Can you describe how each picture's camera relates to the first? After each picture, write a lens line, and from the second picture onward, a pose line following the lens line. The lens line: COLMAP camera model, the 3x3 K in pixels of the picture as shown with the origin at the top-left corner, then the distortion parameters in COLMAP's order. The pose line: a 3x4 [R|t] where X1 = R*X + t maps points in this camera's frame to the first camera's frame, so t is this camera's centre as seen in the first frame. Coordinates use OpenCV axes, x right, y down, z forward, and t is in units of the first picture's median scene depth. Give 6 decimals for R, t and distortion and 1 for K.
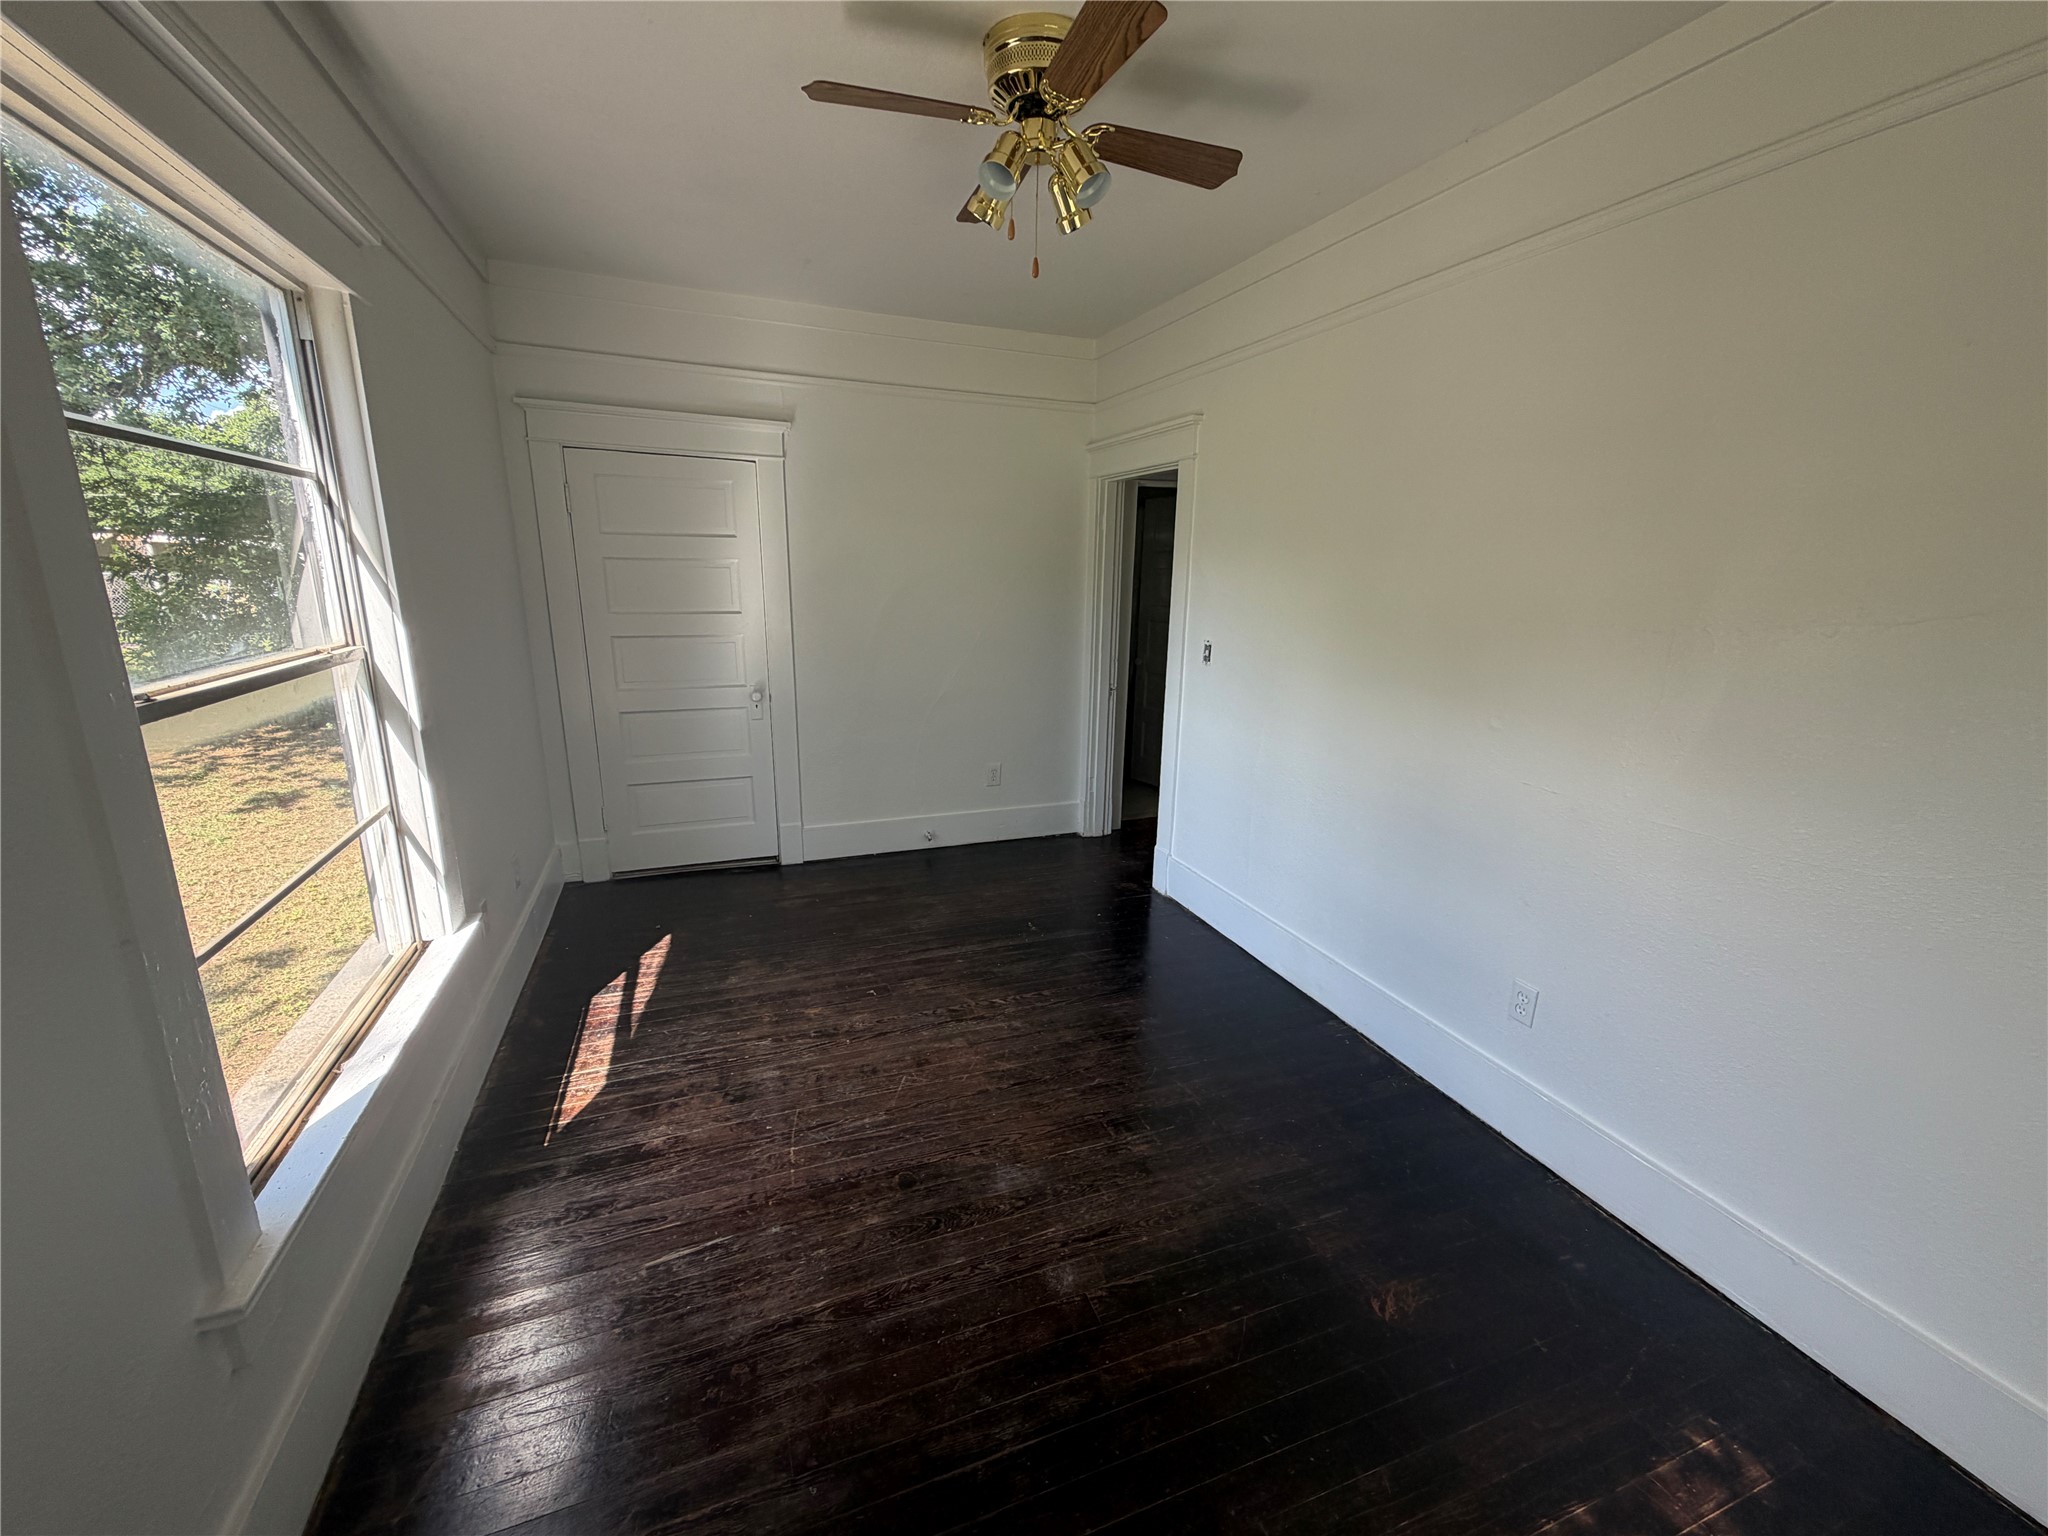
lens RADIAL K [[812.4, 0, 1024.0], [0, 812.4, 768.0], [0, 0, 1]] dist [-0.016256, 0.000001]
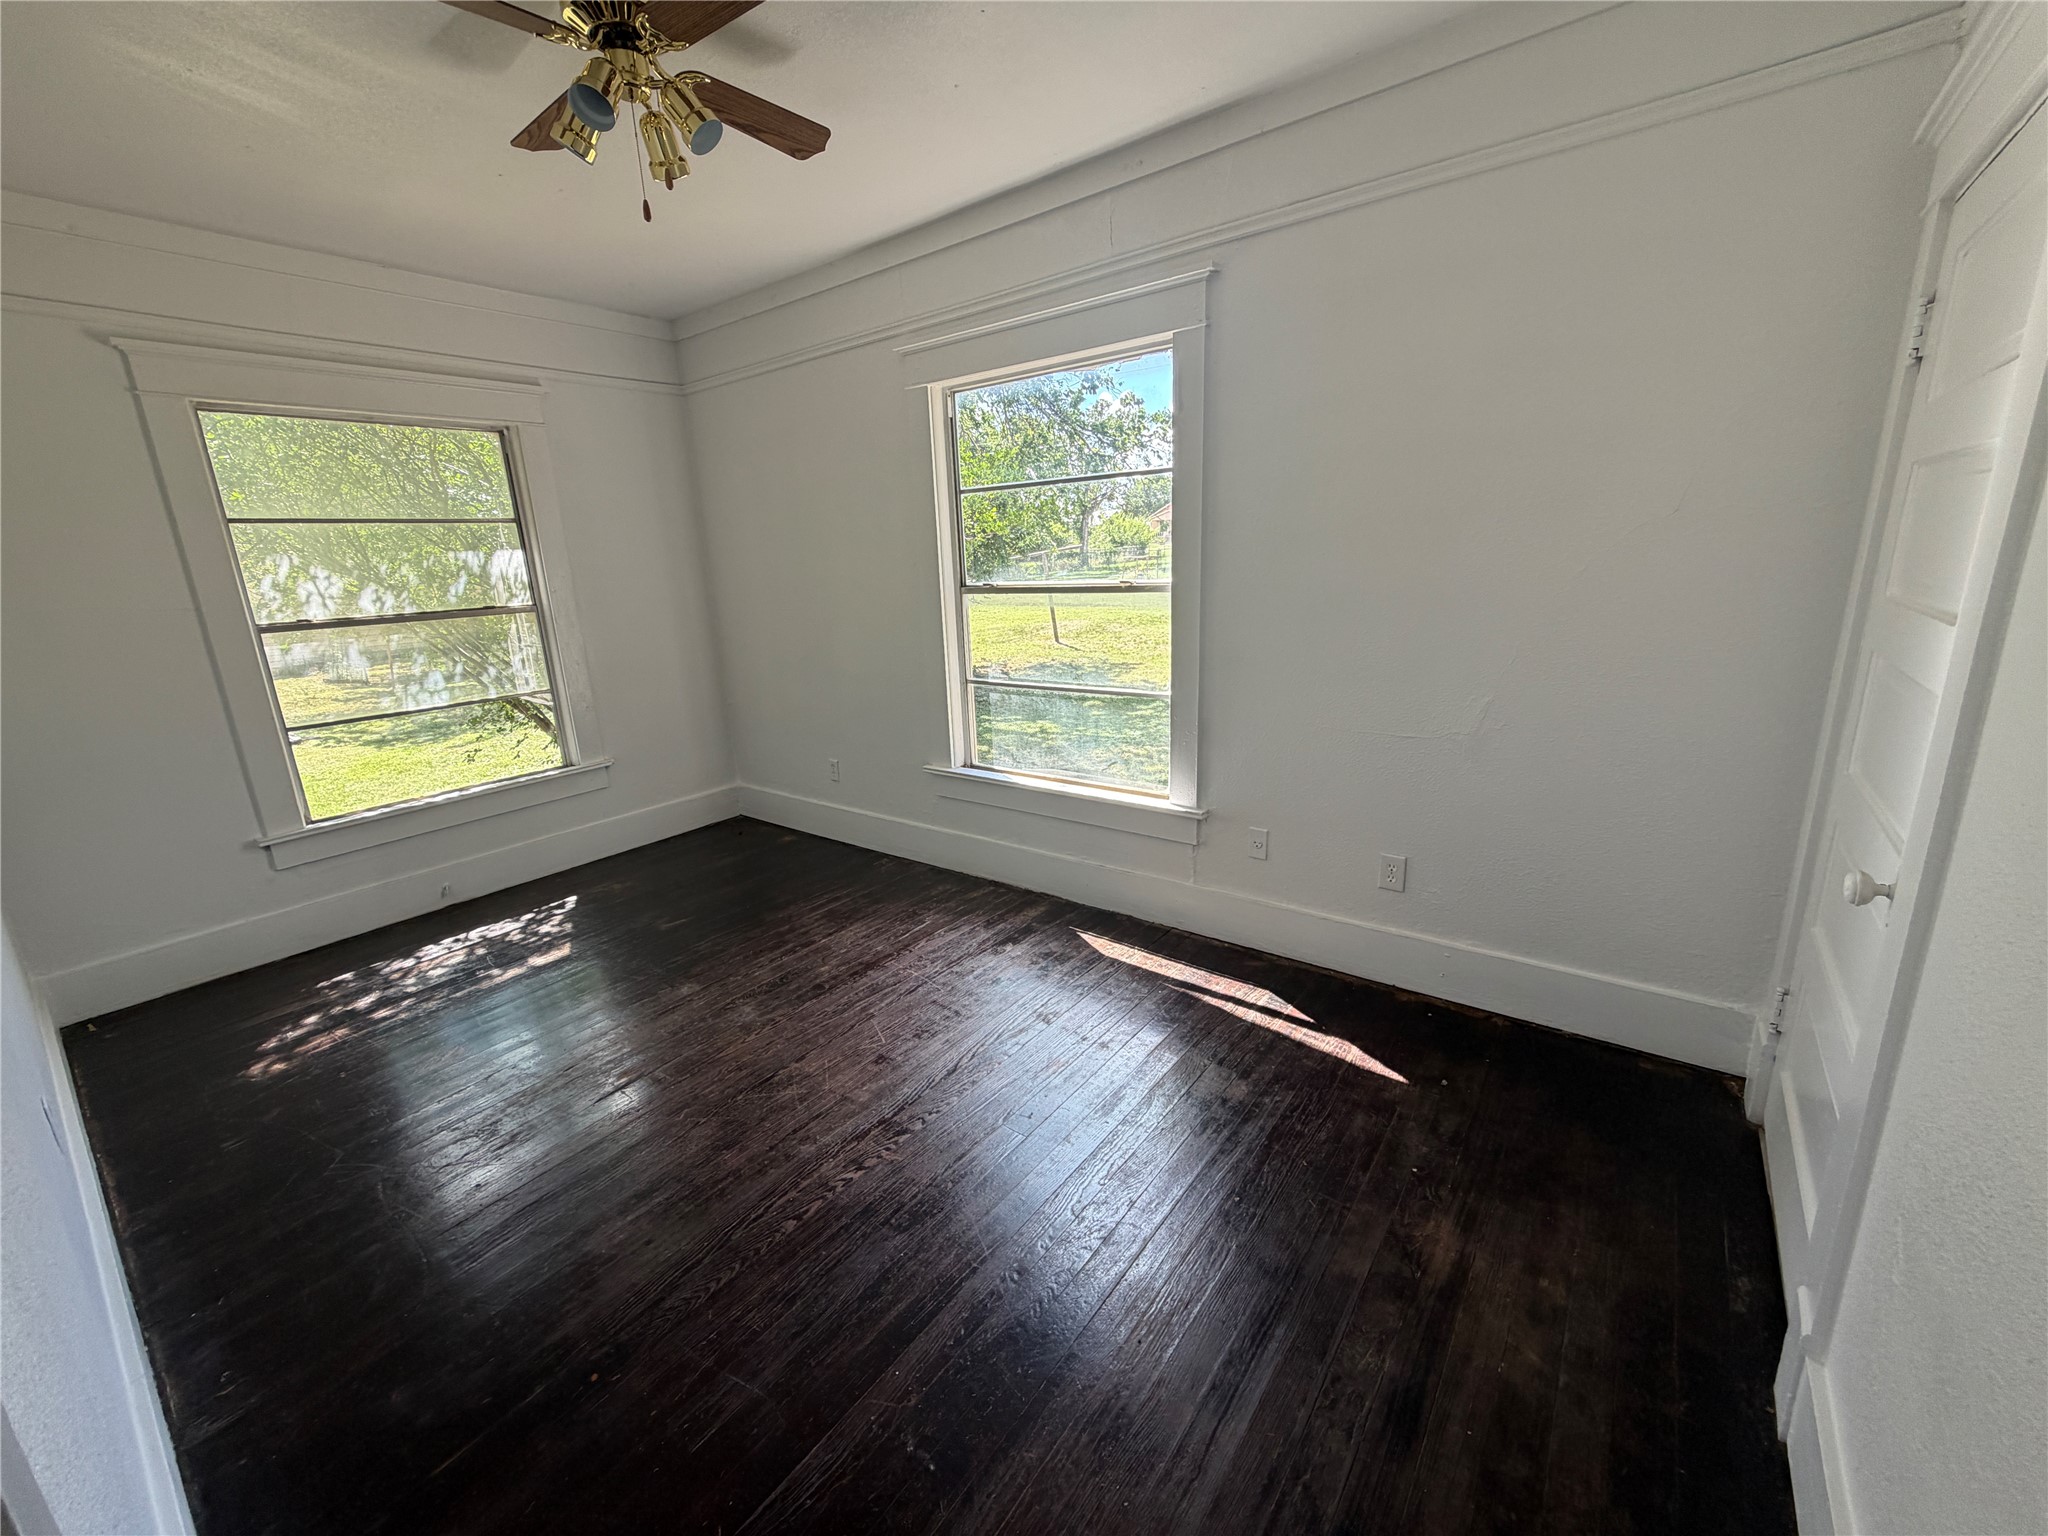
lens RADIAL K [[812.4, 0, 1024.0], [0, 812.4, 768.0], [0, 0, 1]] dist [-0.016256, 0.000001]
pose [[-0.853554, 0.147597, -0.499660, 0.154458], [-0.101647, 0.893427, 0.437556, -0.373346], [0.510992, 0.424267, -0.747586, 1.669413]]
